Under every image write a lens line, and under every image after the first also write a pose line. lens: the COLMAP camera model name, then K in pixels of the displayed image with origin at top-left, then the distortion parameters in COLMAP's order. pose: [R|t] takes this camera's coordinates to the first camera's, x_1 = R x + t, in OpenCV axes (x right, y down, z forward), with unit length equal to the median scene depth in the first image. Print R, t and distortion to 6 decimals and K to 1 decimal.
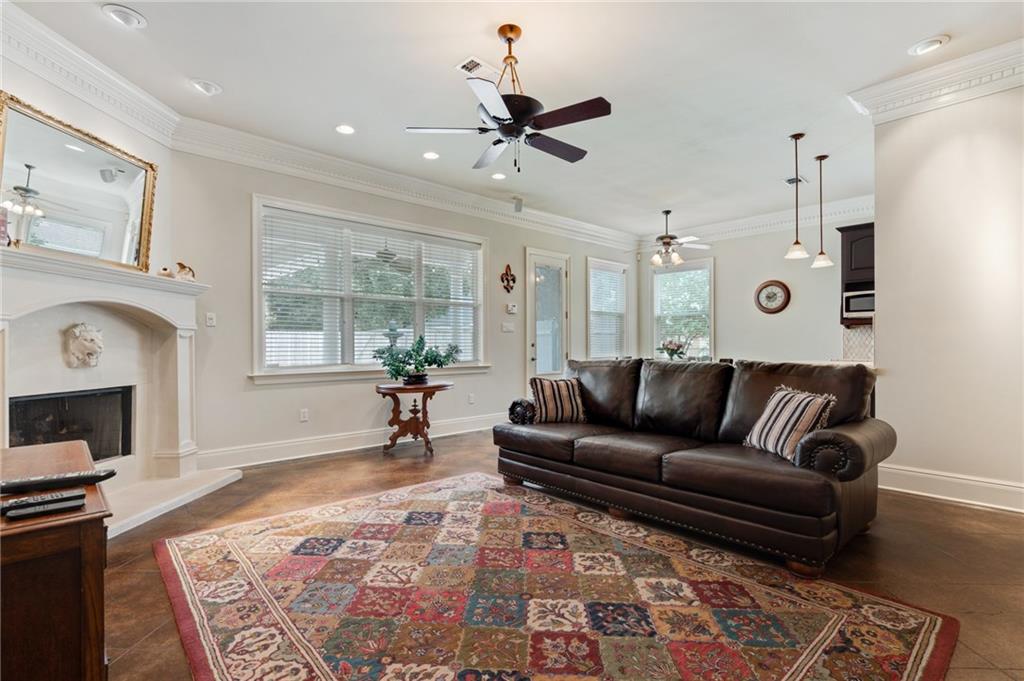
lens RADIAL K [[481.4, 0, 524.9], [0, 481.4, 342.2], [0, 0, 1]] dist [-0.002917, 0.002545]
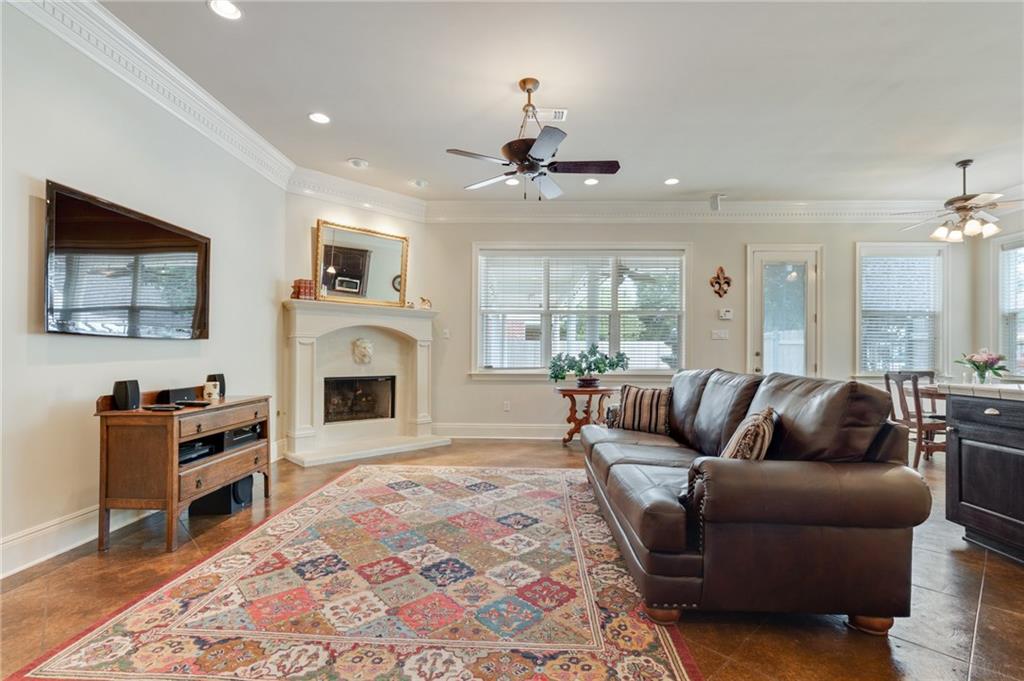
lens RADIAL K [[481.4, 0, 517.1], [0, 481.4, 347.2], [0, 0, 1]] dist [-0.002917, 0.002545]
pose [[0.715511, -0.001022, -0.698601, 0.747686], [-0.004806, 0.999968, -0.006384, 0.002086], [0.698585, 0.007925, 0.715483, 0.146996]]
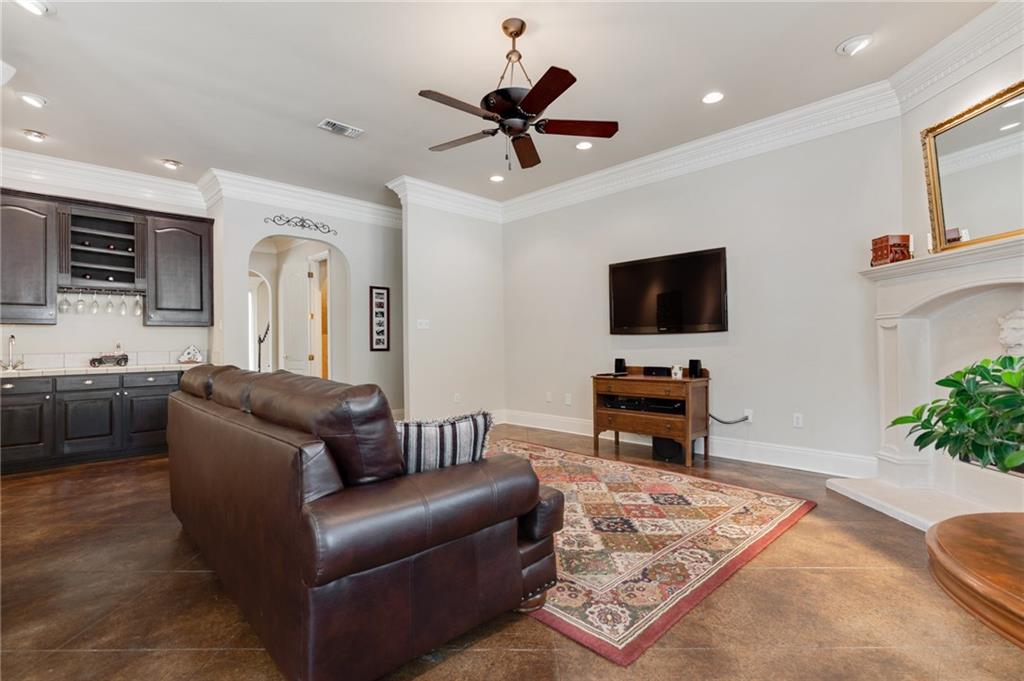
lens RADIAL K [[481.4, 0, 514.2], [0, 481.4, 341.7], [0, 0, 1]] dist [-0.002917, 0.002545]
pose [[-0.999833, 0.006950, -0.016924, -0.004299], [0.007113, 0.999929, -0.009584, 0.017984], [0.016856, -0.009703, -0.999811, 1.930076]]
